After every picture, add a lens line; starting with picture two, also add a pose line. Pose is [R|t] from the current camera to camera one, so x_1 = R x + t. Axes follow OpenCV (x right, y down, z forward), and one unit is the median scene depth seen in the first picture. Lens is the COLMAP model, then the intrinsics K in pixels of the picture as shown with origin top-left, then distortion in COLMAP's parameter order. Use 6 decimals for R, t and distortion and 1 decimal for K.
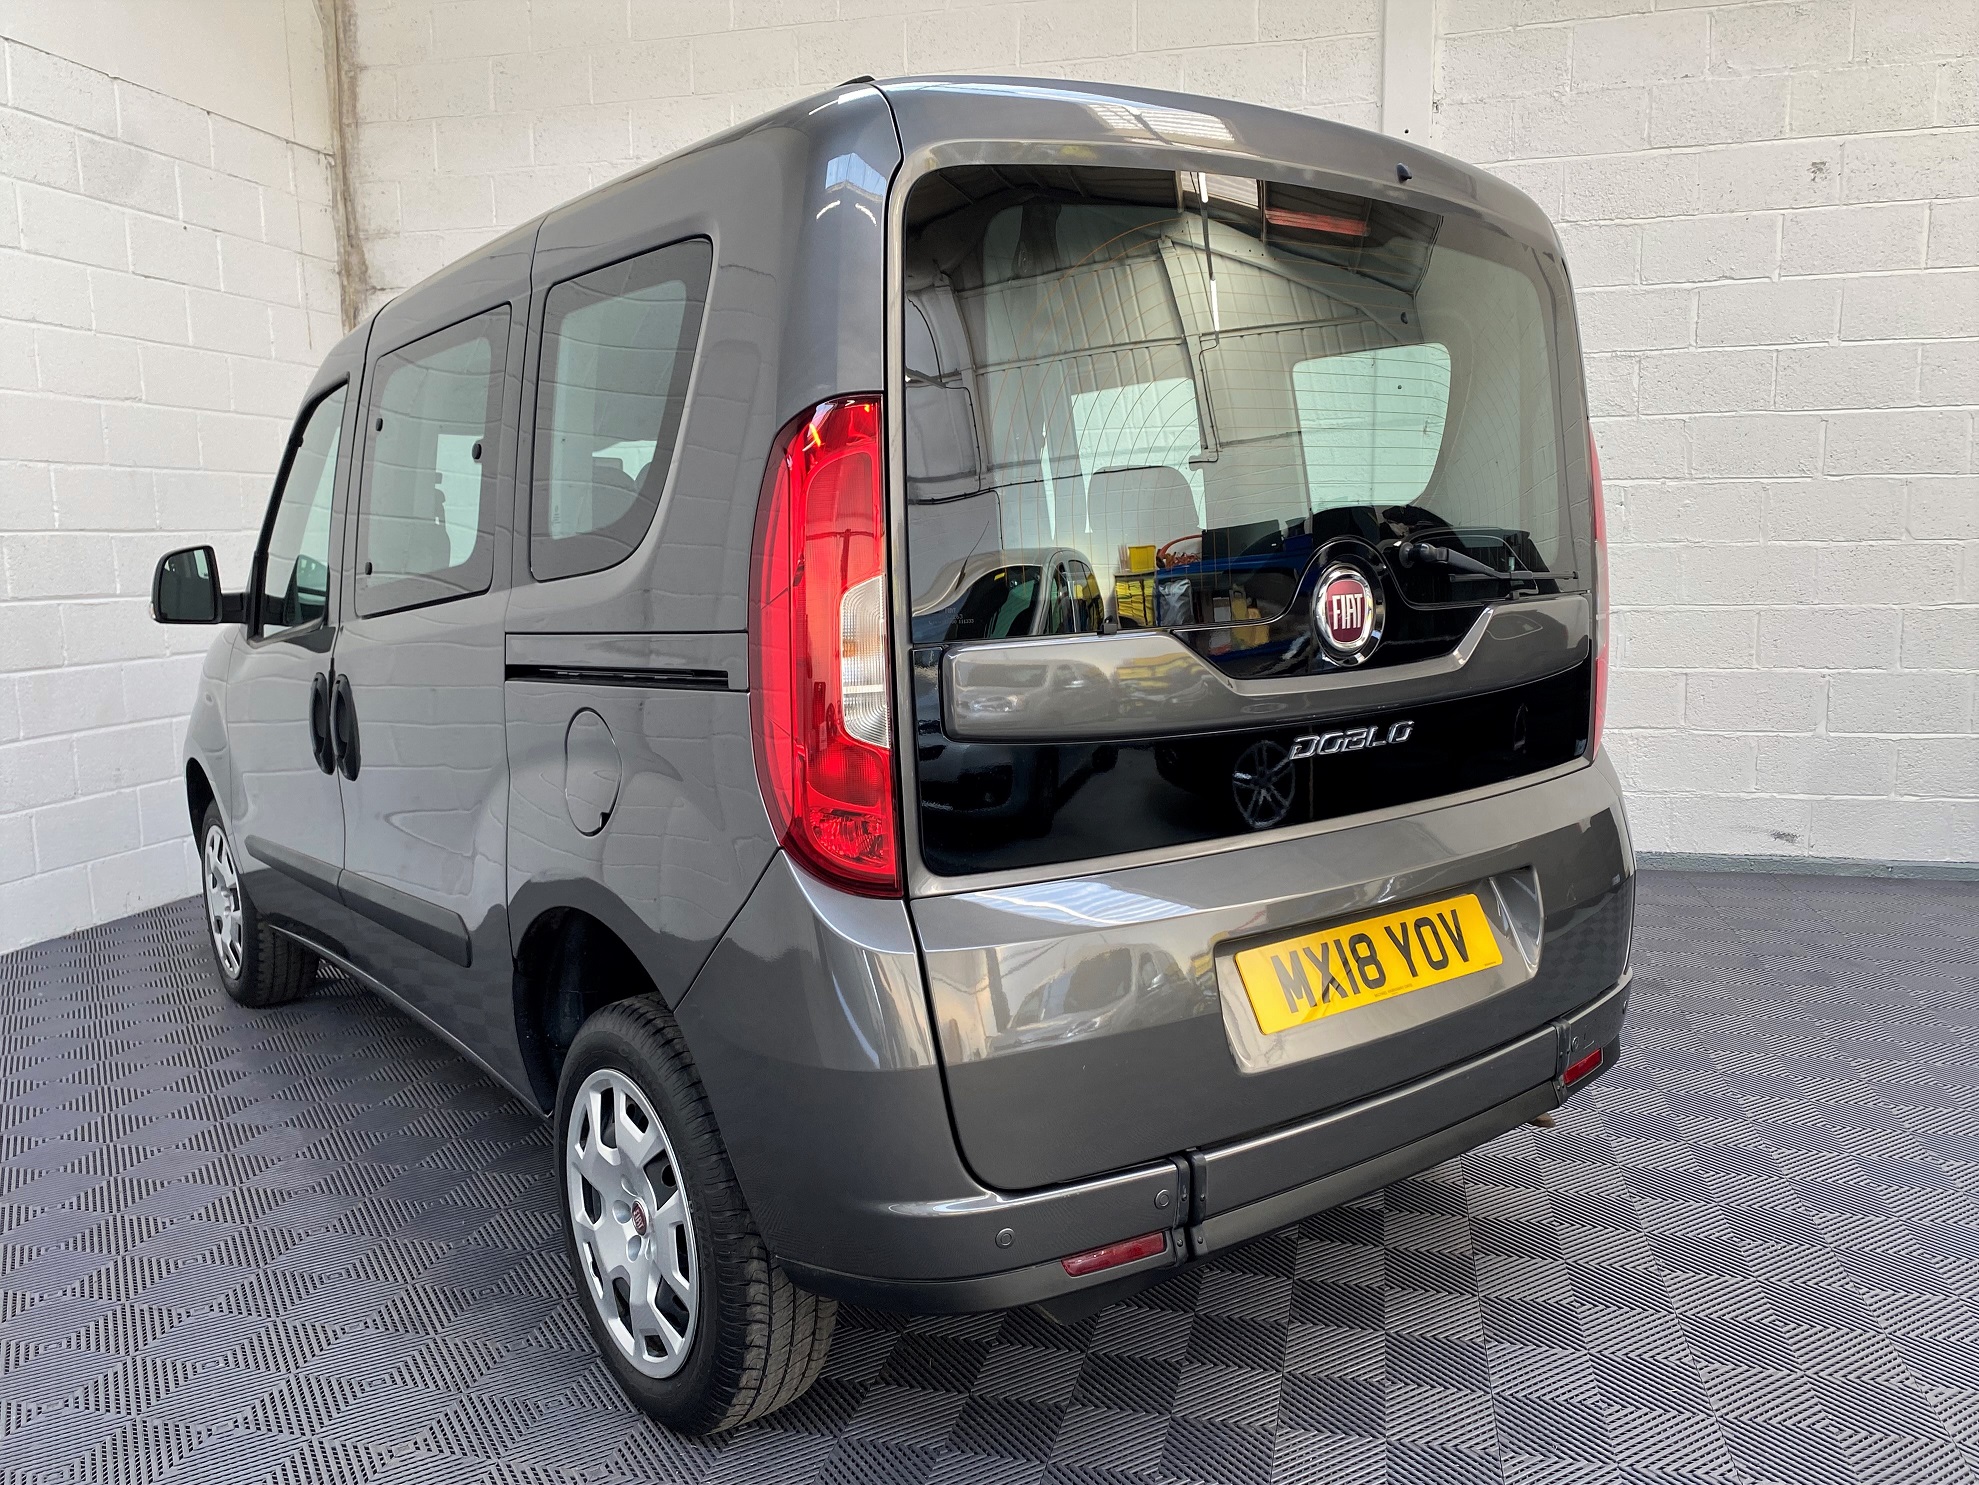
lens RADIAL K [[1525.8, 0, 1028.0], [0, 1525.8, 712.4], [0, 0, 1]] dist [0.047639, -0.001443]
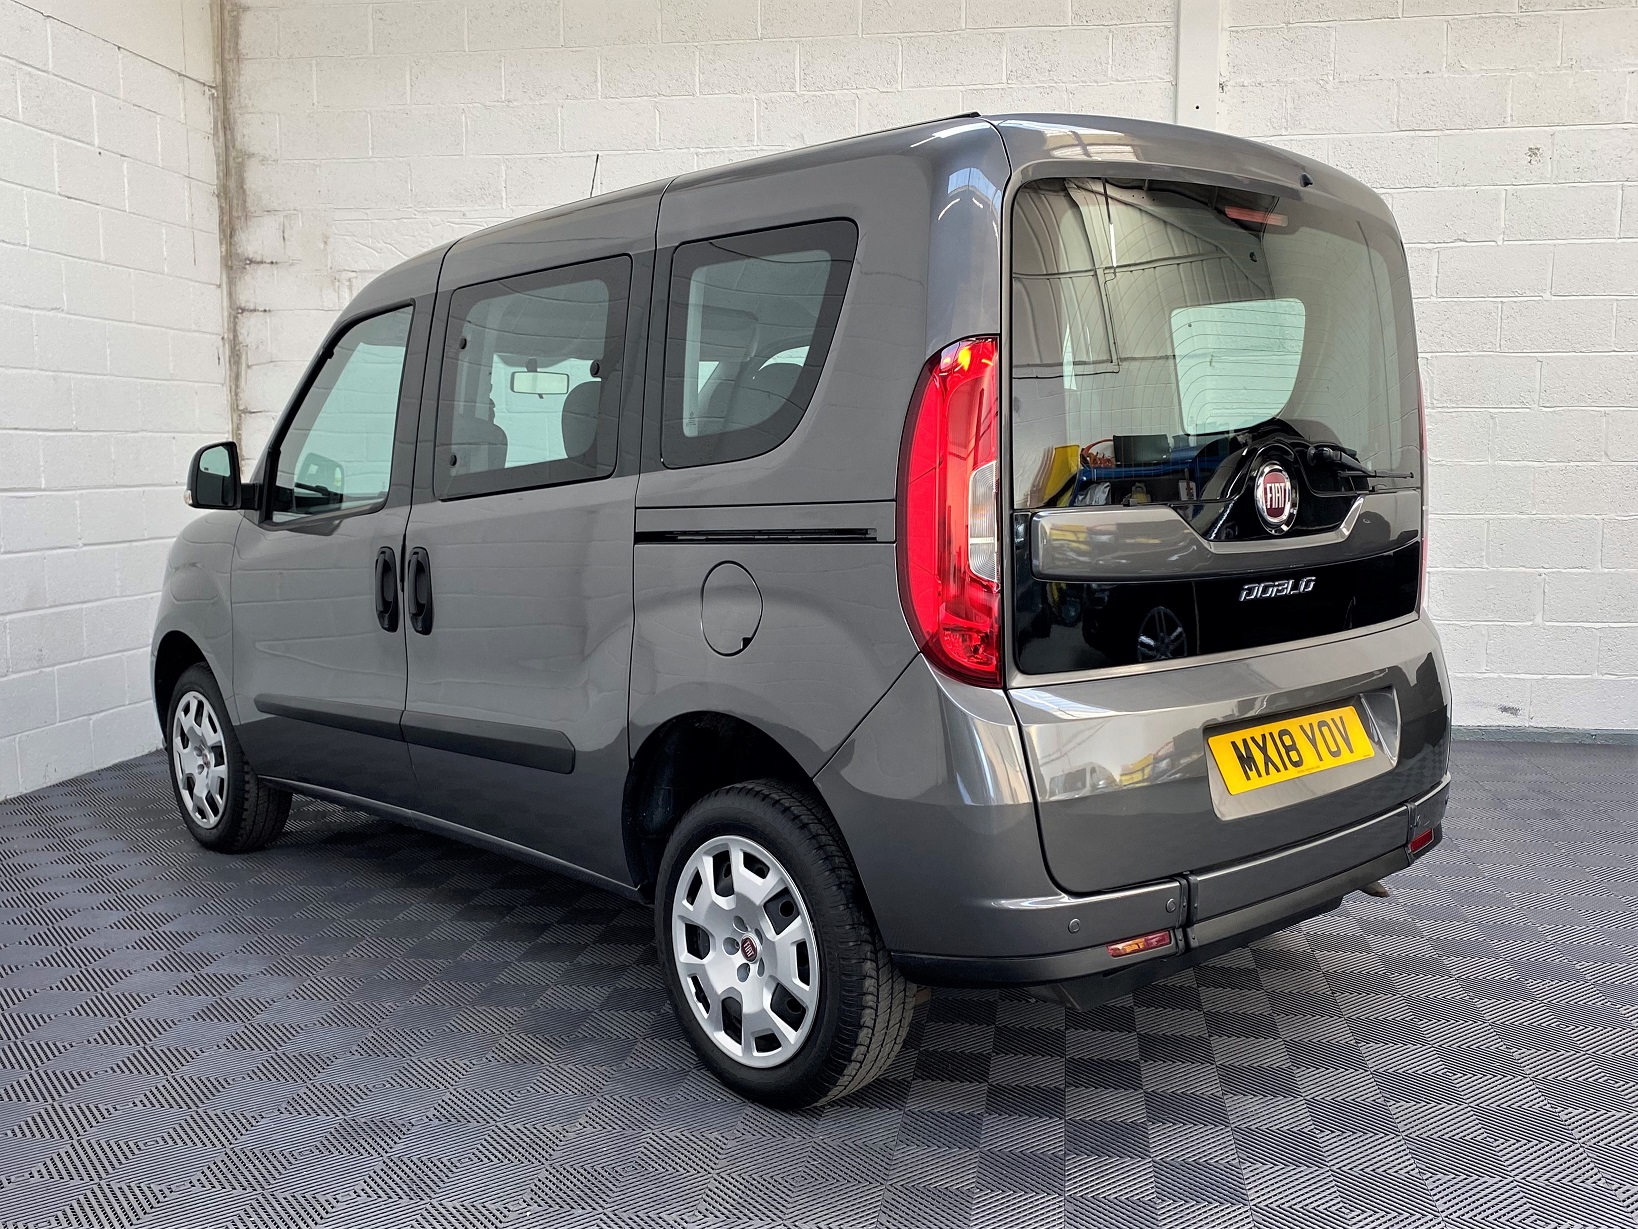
lens RADIAL K [[1399.8, 0, 958.0], [0, 1399.8, 580.1], [0, 0, 1]] dist [0.050694, 0.003533]
pose [[0.995560, 0.004843, 0.094005, -0.165102], [-0.002679, 0.999729, -0.023132, 0.034074], [-0.094092, 0.022777, 0.995303, -0.198934]]
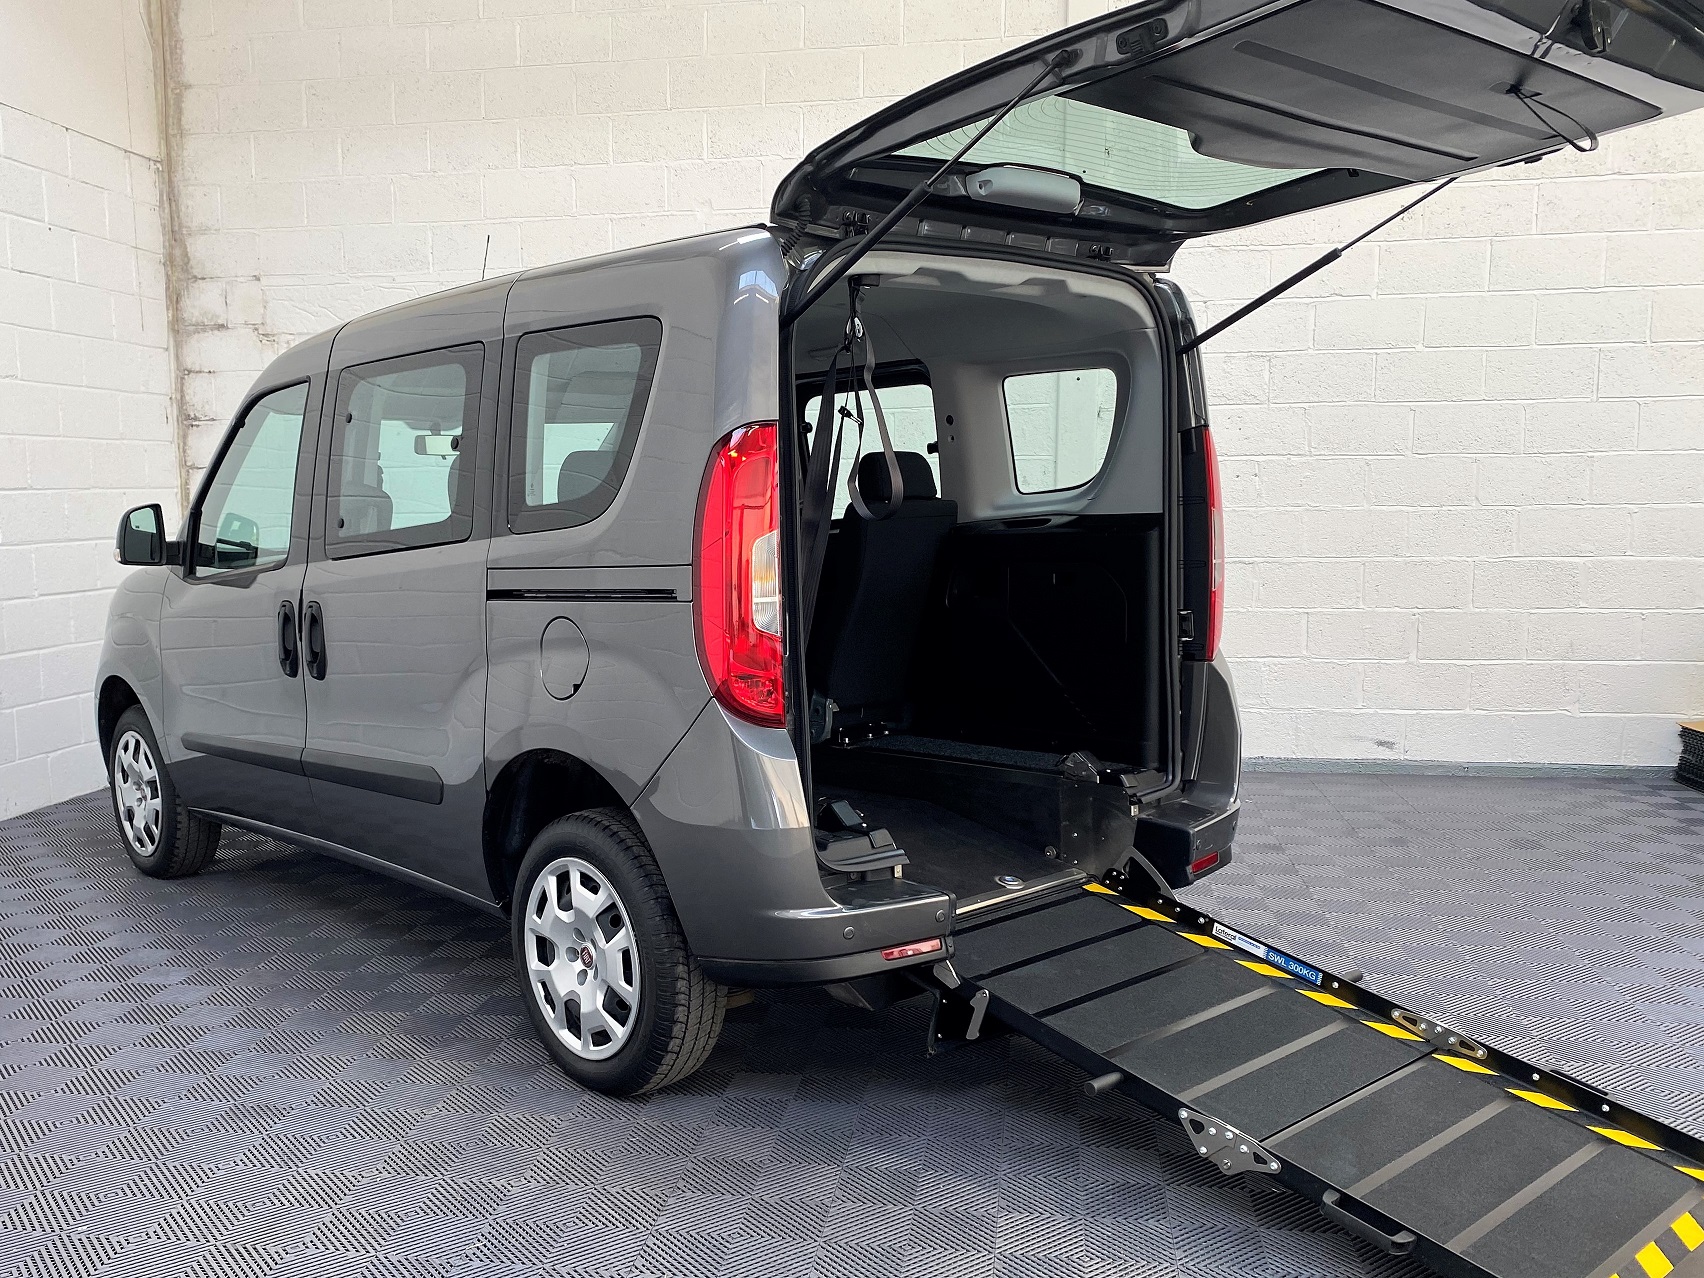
lens RADIAL K [[1348.0, 0, 852.0], [0, 1348.0, 639.0], [0, 0, 1]] dist [0.055630, -0.006977]
pose [[0.997447, -0.001612, 0.071396, -0.076641], [0.002308, 0.999951, -0.009659, 0.027650], [-0.071377, 0.009800, 0.997401, -0.299344]]
